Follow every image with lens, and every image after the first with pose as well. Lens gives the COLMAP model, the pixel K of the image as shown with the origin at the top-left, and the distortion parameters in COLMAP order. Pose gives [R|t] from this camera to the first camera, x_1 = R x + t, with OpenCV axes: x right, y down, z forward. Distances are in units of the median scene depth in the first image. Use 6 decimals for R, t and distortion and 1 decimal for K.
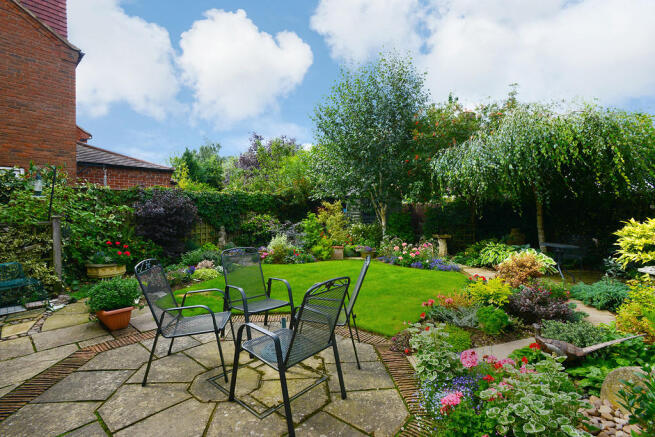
lens RADIAL K [[312.7, 0, 329.5], [0, 312.7, 217.7], [0, 0, 1]] dist [-0.050632, 0.026426]
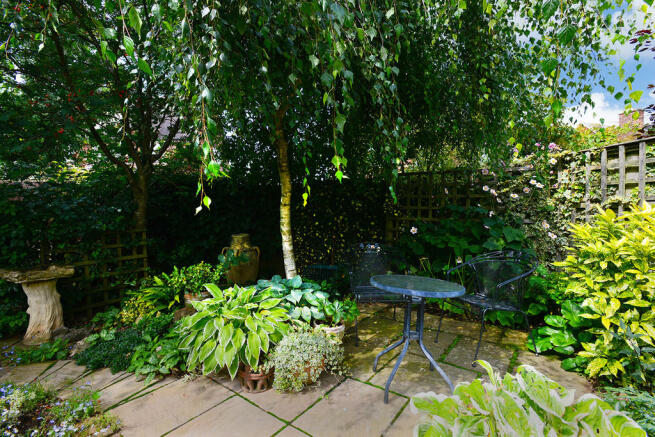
lens RADIAL K [[312.7, 0, 329.5], [0, 312.7, 217.7], [0, 0, 1]] dist [-0.050632, 0.026426]
pose [[0.525705, -0.020280, 0.850425, 0.281548], [0.014118, 0.999786, 0.015114, 0.004911], [-0.850550, 0.004061, 0.525879, 0.649207]]
